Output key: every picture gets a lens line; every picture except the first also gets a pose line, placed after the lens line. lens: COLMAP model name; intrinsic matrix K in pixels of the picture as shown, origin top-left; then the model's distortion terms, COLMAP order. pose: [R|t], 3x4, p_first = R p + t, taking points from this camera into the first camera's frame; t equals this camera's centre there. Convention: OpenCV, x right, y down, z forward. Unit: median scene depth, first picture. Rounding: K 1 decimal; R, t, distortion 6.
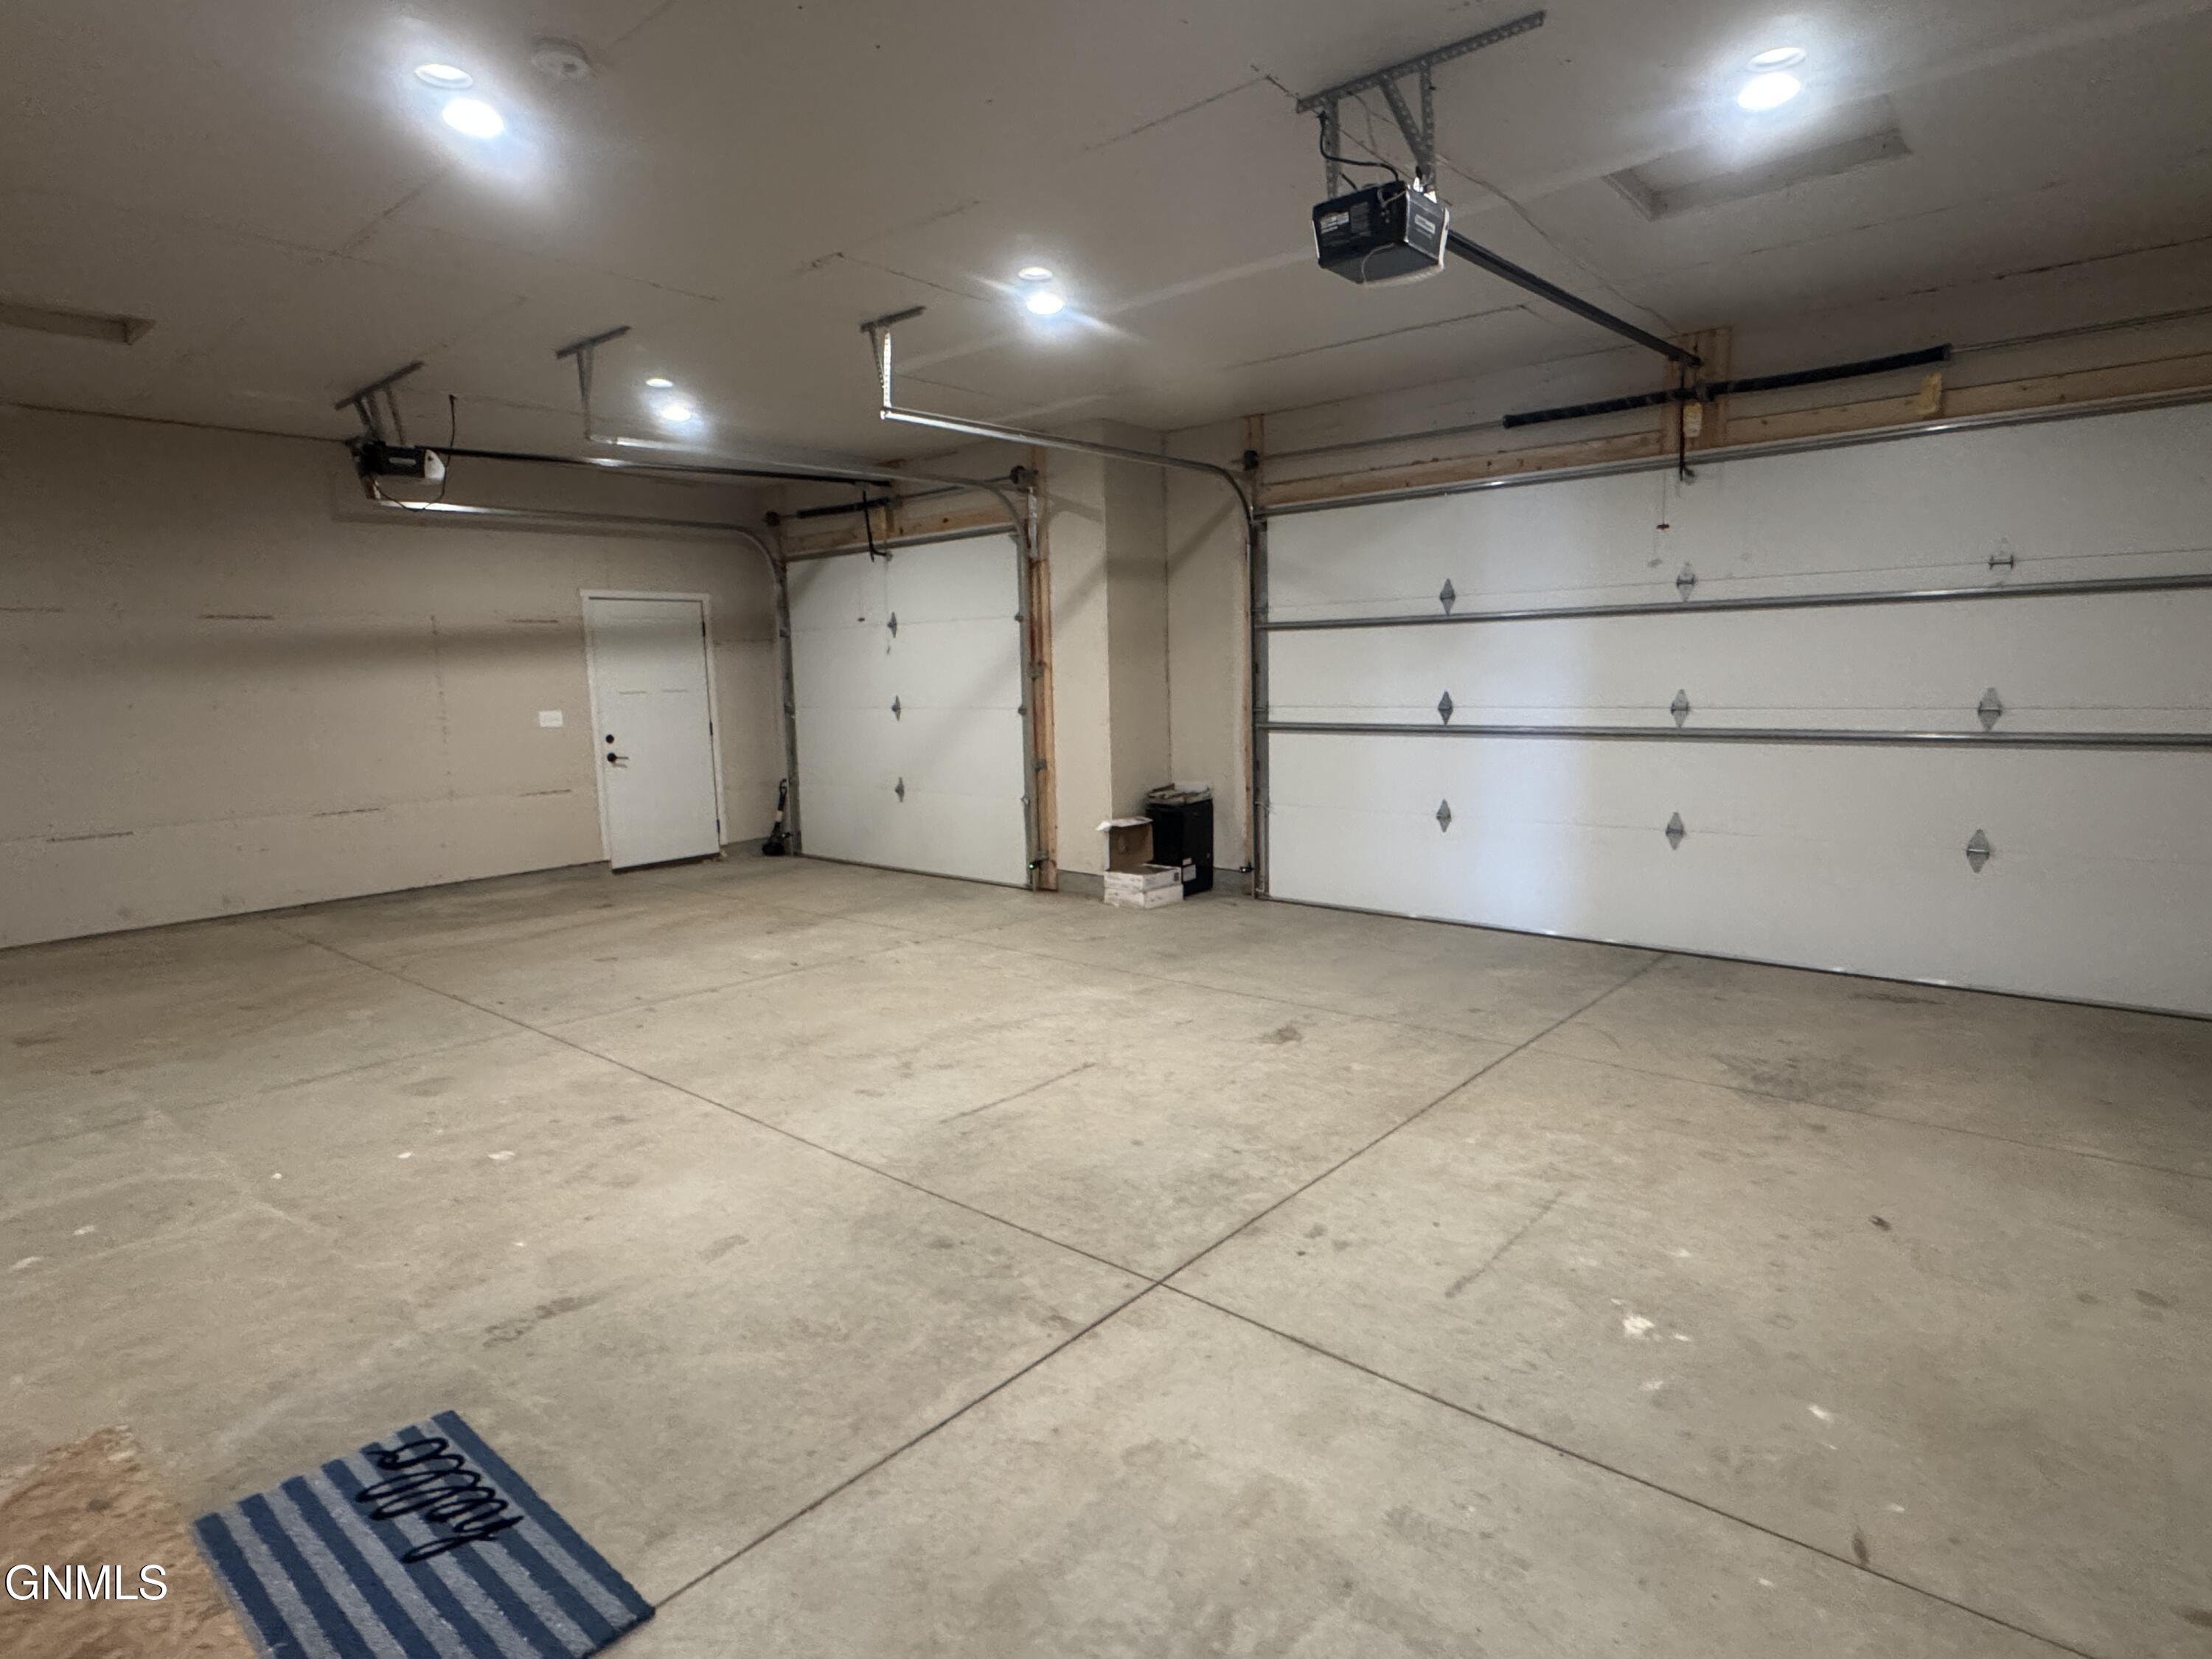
lens RADIAL K [[1151.9, 0, 1096.3], [0, 1151.9, 833.3], [0, 0, 1]] dist [-0.013187, 0.000083]
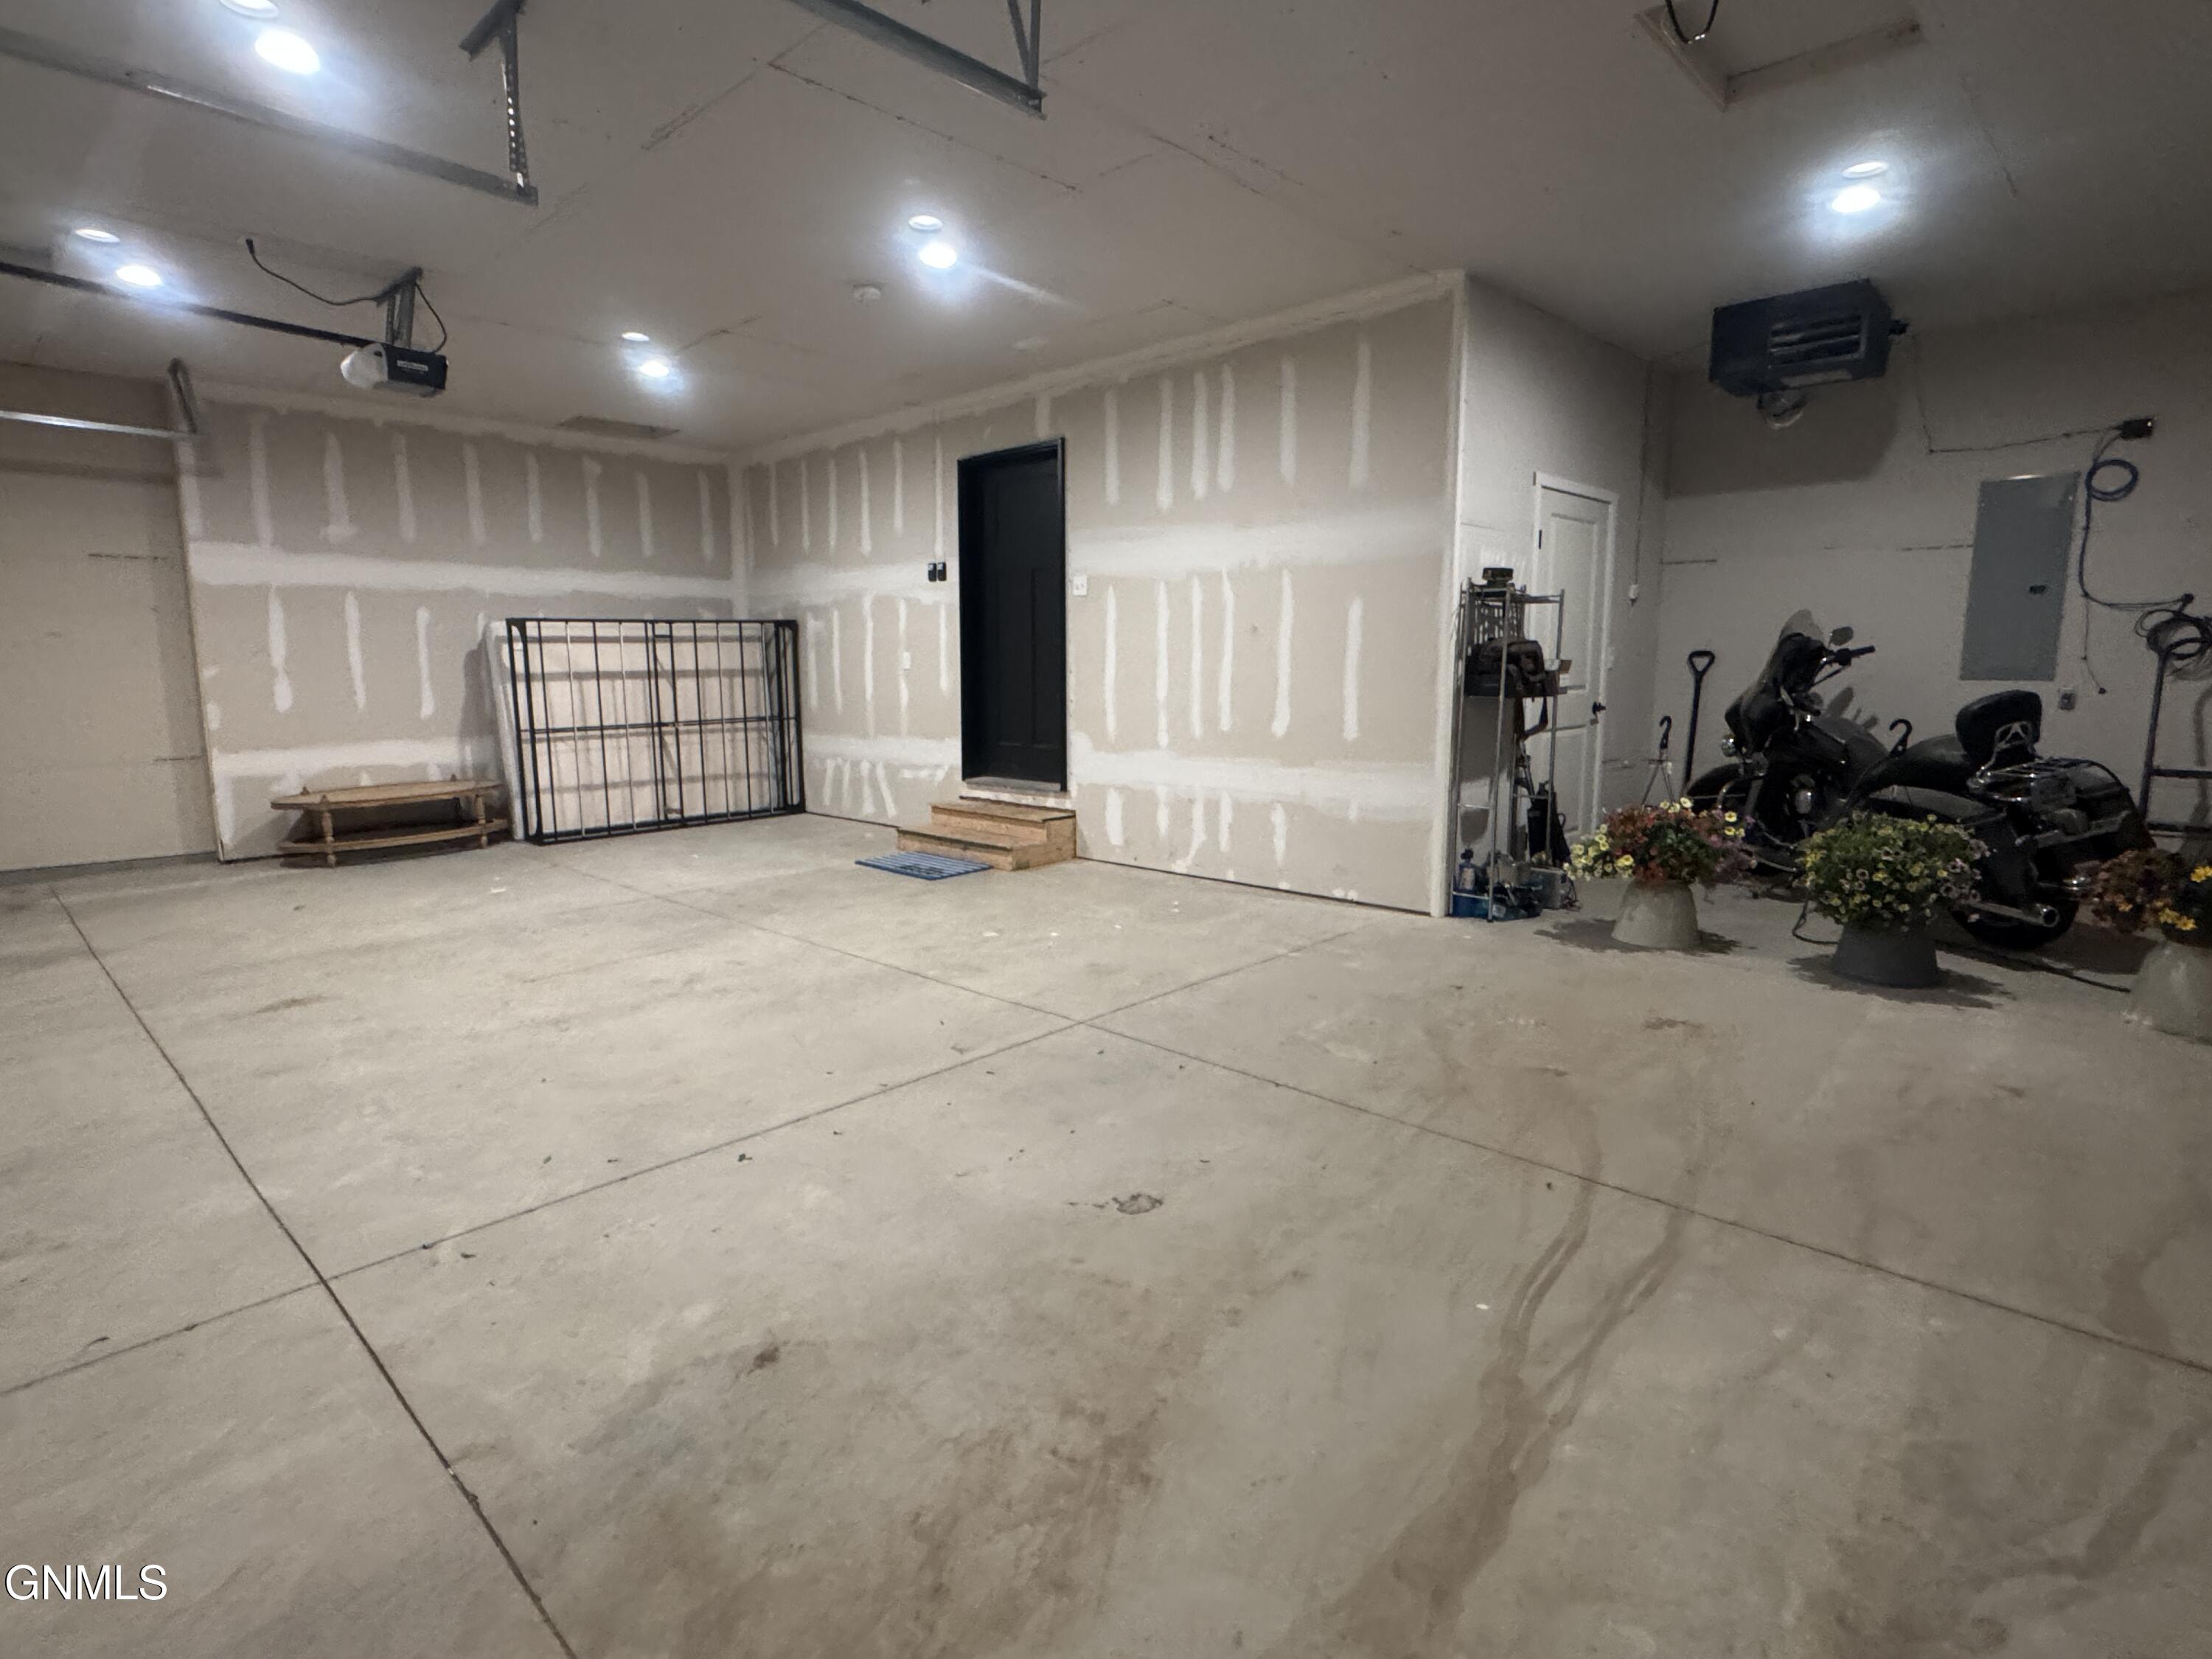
lens RADIAL K [[1151.9, 0, 1096.3], [0, 1151.9, 833.3], [0, 0, 1]] dist [-0.013187, 0.000083]
pose [[-0.997502, 0.013064, 0.069424, -0.556004], [0.031959, 0.959886, 0.278564, -0.198838], [-0.063000, 0.280087, -0.957905, 1.756568]]
